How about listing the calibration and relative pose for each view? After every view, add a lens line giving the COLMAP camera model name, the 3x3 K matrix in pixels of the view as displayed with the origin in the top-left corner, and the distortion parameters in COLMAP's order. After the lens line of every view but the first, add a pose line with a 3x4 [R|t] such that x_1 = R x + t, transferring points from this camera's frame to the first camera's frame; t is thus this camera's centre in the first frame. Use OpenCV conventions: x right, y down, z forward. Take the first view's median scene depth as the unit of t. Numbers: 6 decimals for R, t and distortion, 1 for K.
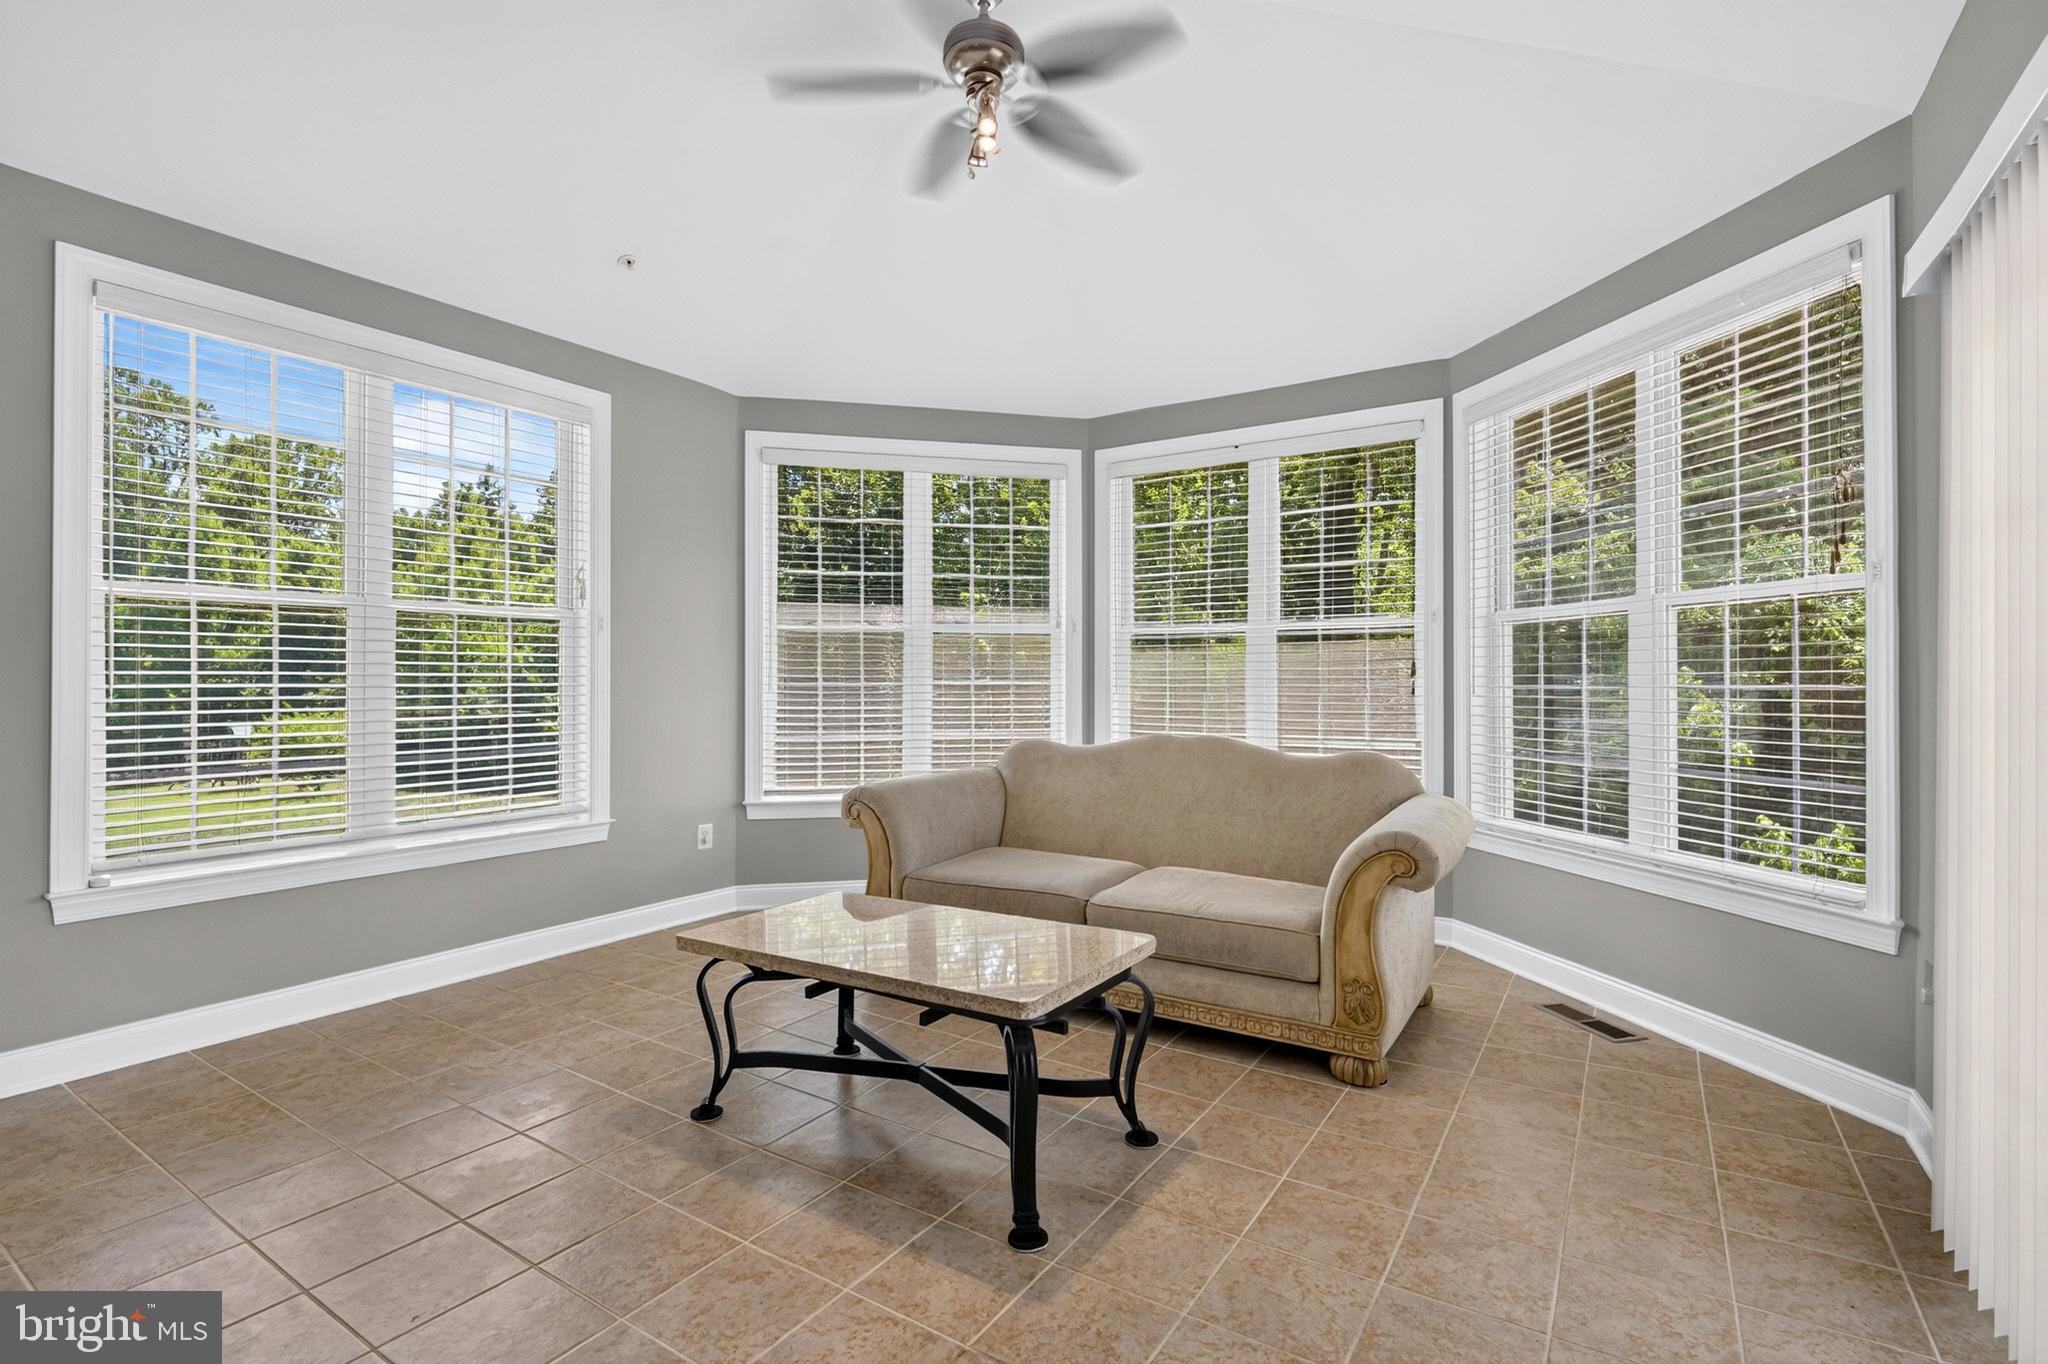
lens RADIAL K [[947.6, 0, 1024.0], [0, 947.6, 680.1], [0, 0, 1]] dist [0.007158, -0.000637]
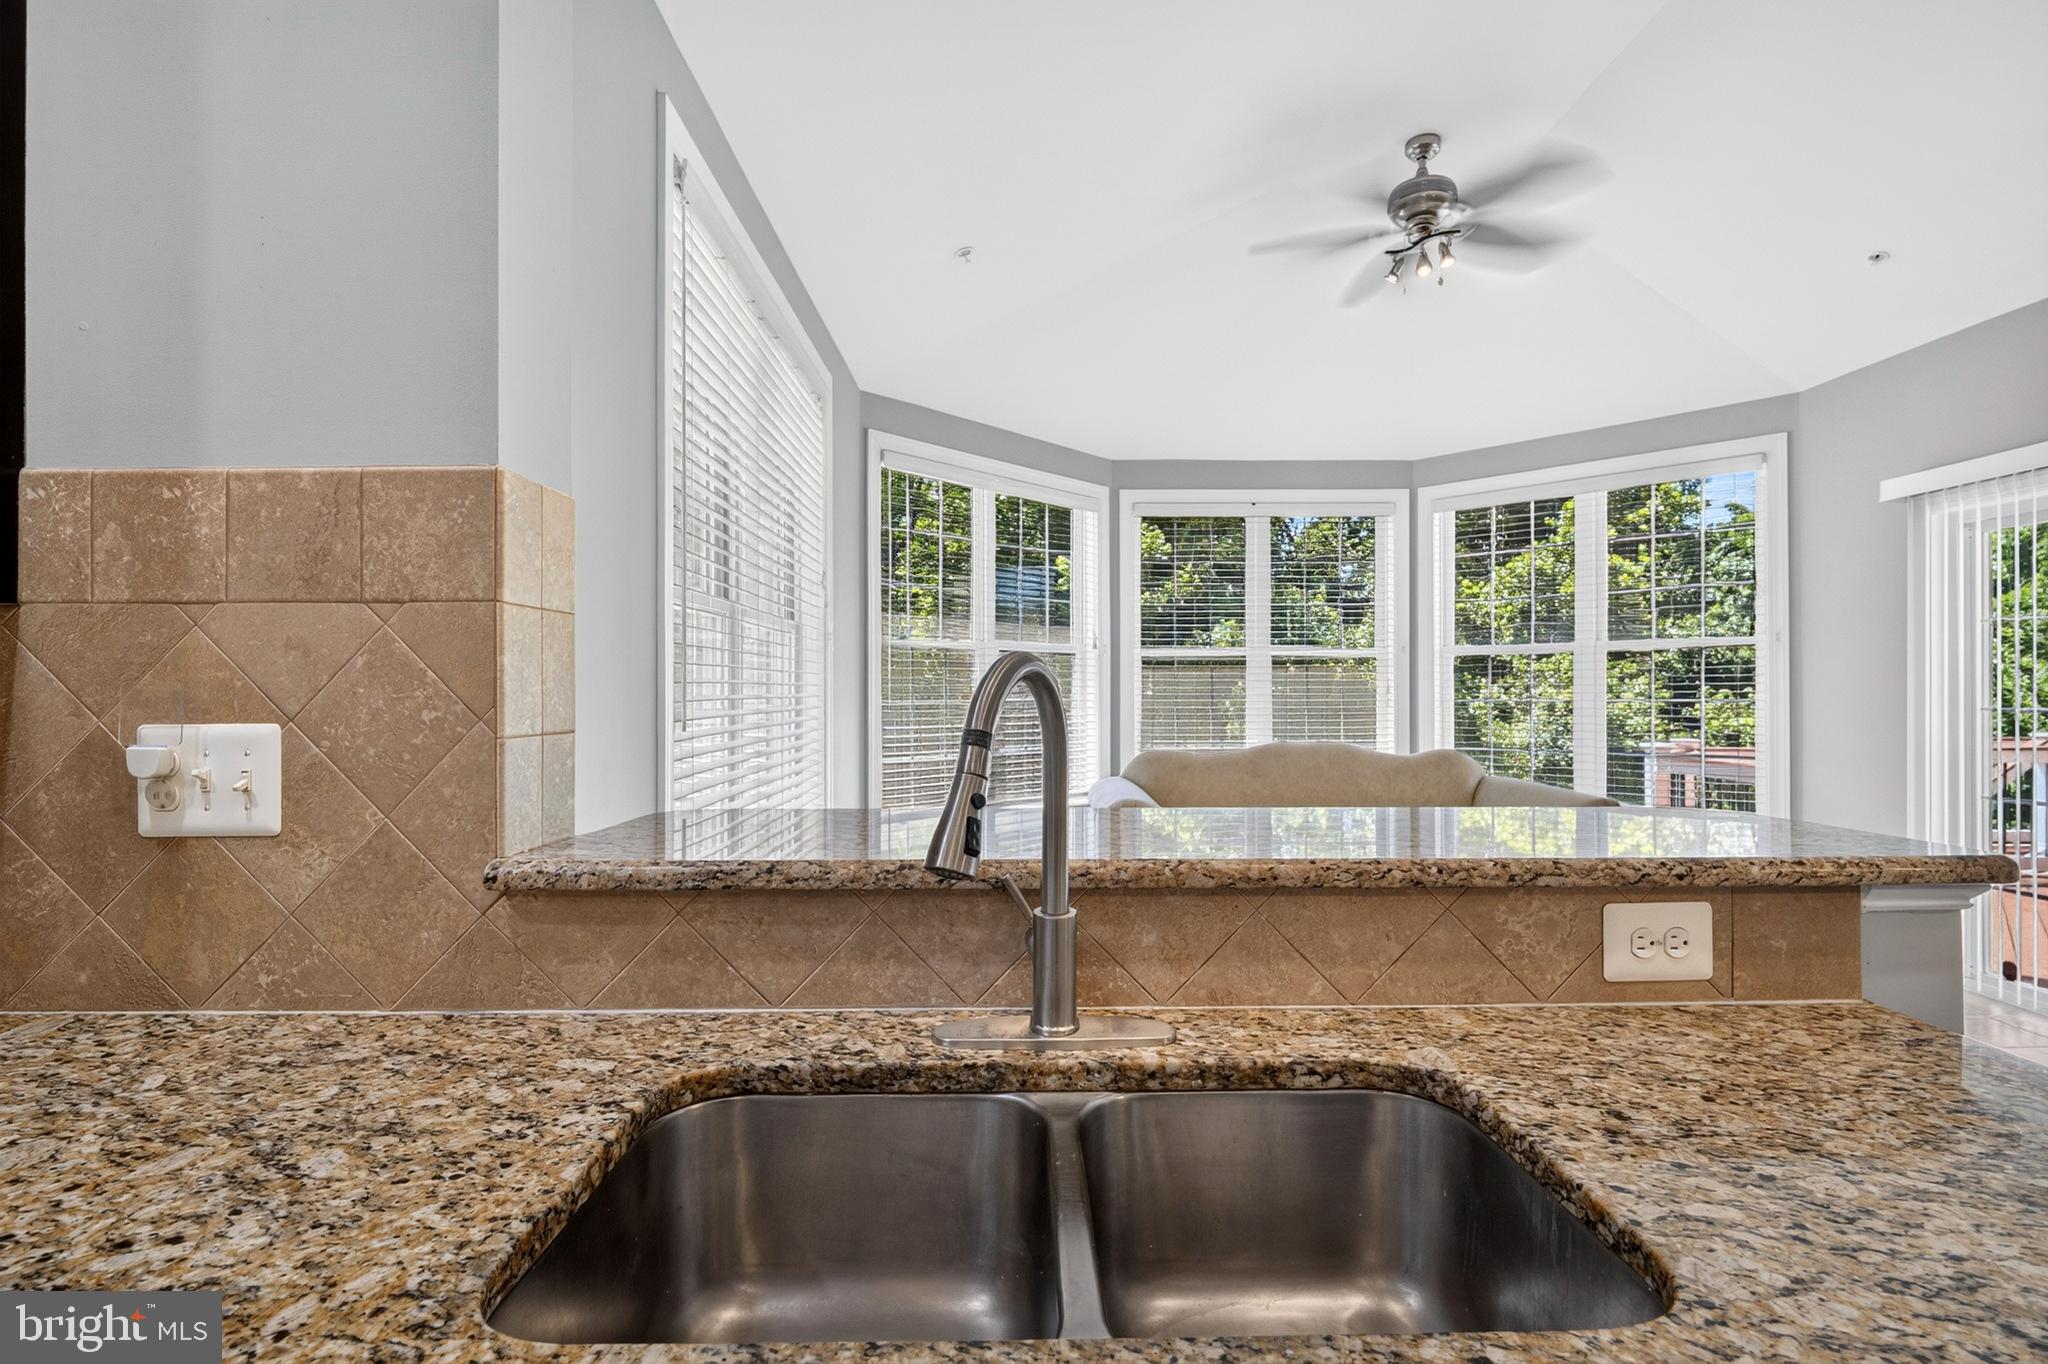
lens RADIAL K [[947.6, 0, 1024.0], [0, 947.6, 685.4], [0, 0, 1]] dist [0.007158, -0.000637]
pose [[0.830831, 0.001997, 0.556521, -0.642075], [0.001281, 0.999984, -0.005501, -0.008063], [-0.556523, 0.005283, 0.830815, 0.148313]]
